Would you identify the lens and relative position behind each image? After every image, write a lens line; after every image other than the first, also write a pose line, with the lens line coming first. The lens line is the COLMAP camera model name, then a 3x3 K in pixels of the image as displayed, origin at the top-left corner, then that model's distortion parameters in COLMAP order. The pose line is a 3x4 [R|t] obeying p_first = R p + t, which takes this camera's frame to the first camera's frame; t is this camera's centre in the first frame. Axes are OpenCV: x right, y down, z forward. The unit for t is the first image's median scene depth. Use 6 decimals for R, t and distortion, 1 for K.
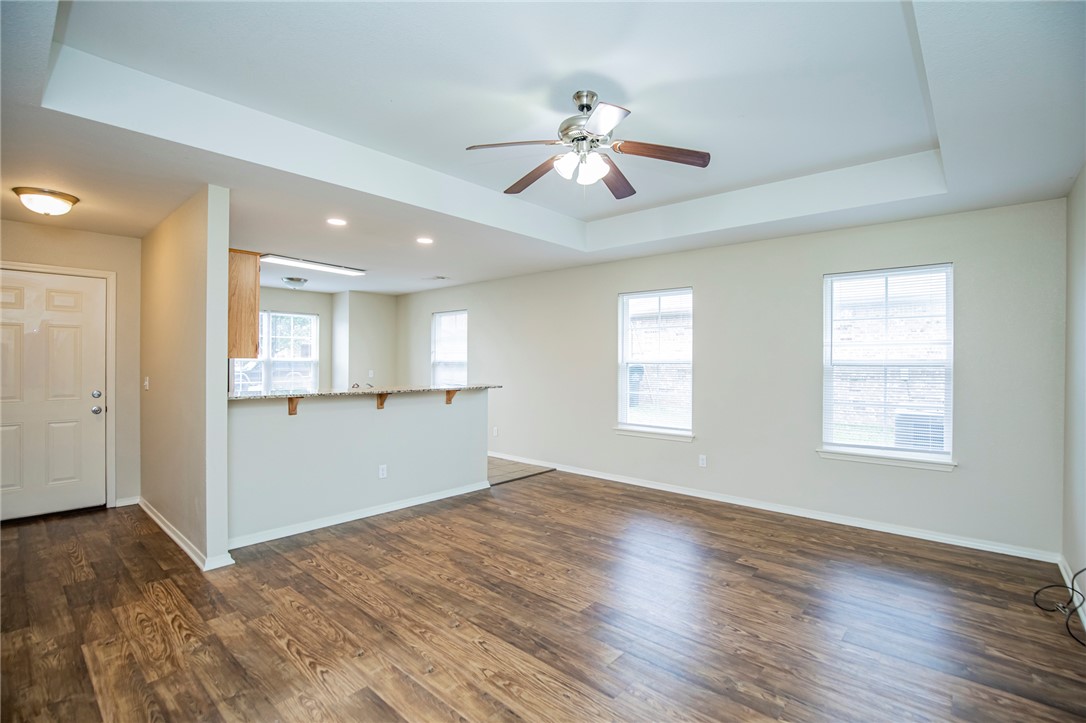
lens RADIAL K [[501.0, 0, 555.2], [0, 501.0, 361.1], [0, 0, 1]] dist [-0.027062, 0.000783]
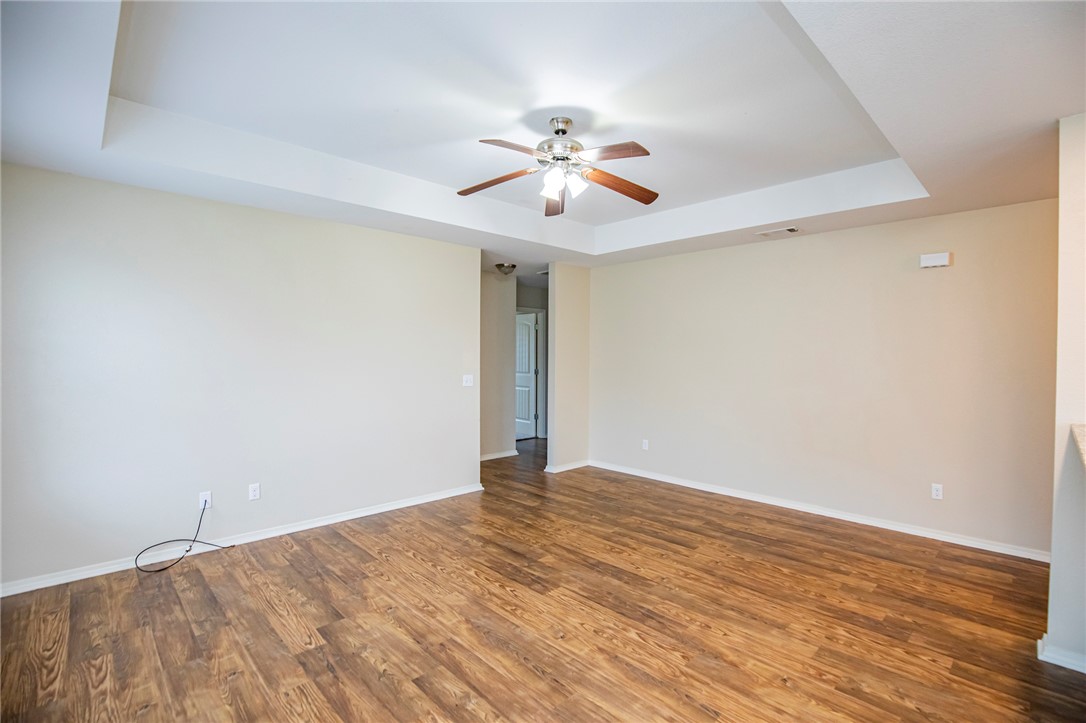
lens RADIAL K [[501.0, 0, 555.2], [0, 501.0, 361.1], [0, 0, 1]] dist [-0.027062, 0.000783]
pose [[-0.996538, -0.011065, 0.082398, -0.022206], [-0.009750, 0.999819, 0.016346, -0.017500], [-0.082564, 0.015486, -0.996465, 1.878420]]
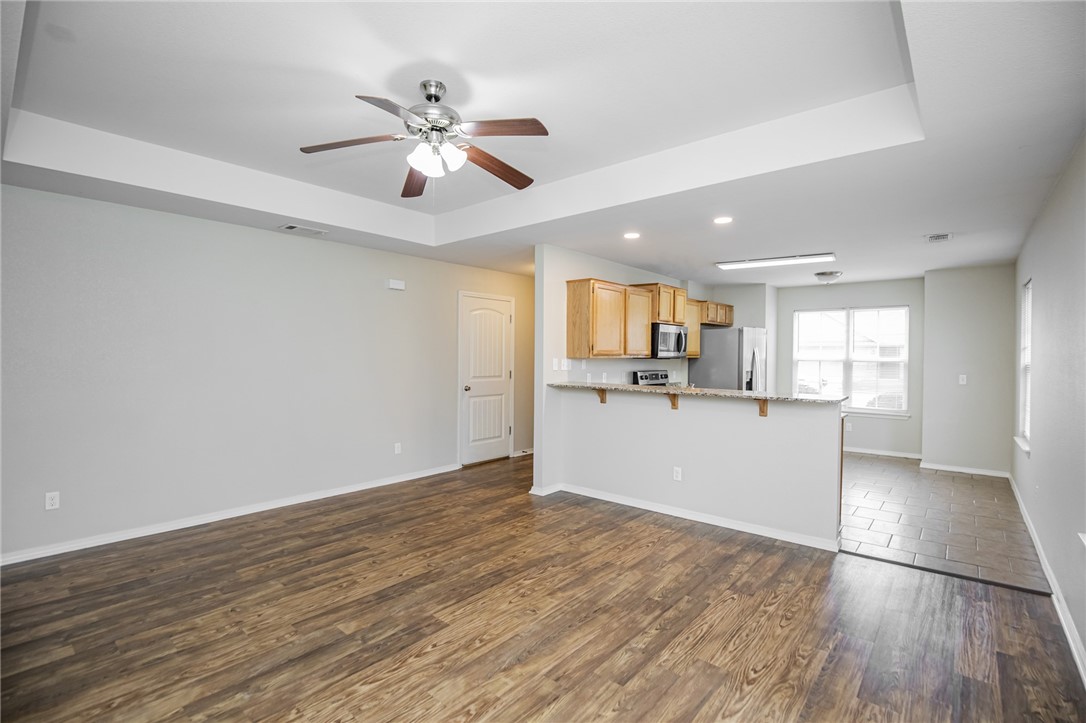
lens RADIAL K [[501.0, 0, 555.2], [0, 501.0, 361.1], [0, 0, 1]] dist [-0.027062, 0.000783]
pose [[0.018808, 0.005937, -0.999805, 0.920326], [-0.006934, 0.999959, 0.005808, -0.005036], [0.999799, 0.006823, 0.018848, 1.089506]]
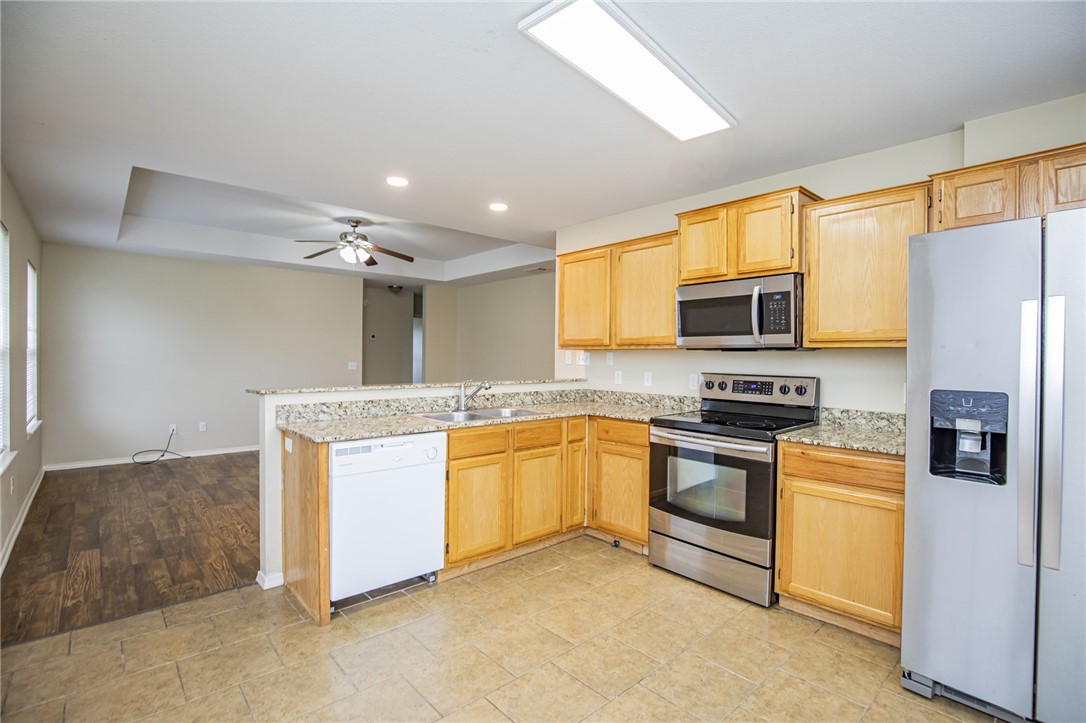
lens RADIAL K [[505.2, 0, 545.5], [0, 505.2, 357.9], [0, 0, 1]] dist [-0.023524, 0.000014]
pose [[-0.992514, -0.014462, 0.121268, -0.889083], [-0.013802, 0.999885, 0.006283, 0.008325], [-0.121345, 0.004562, -0.992600, 2.656982]]
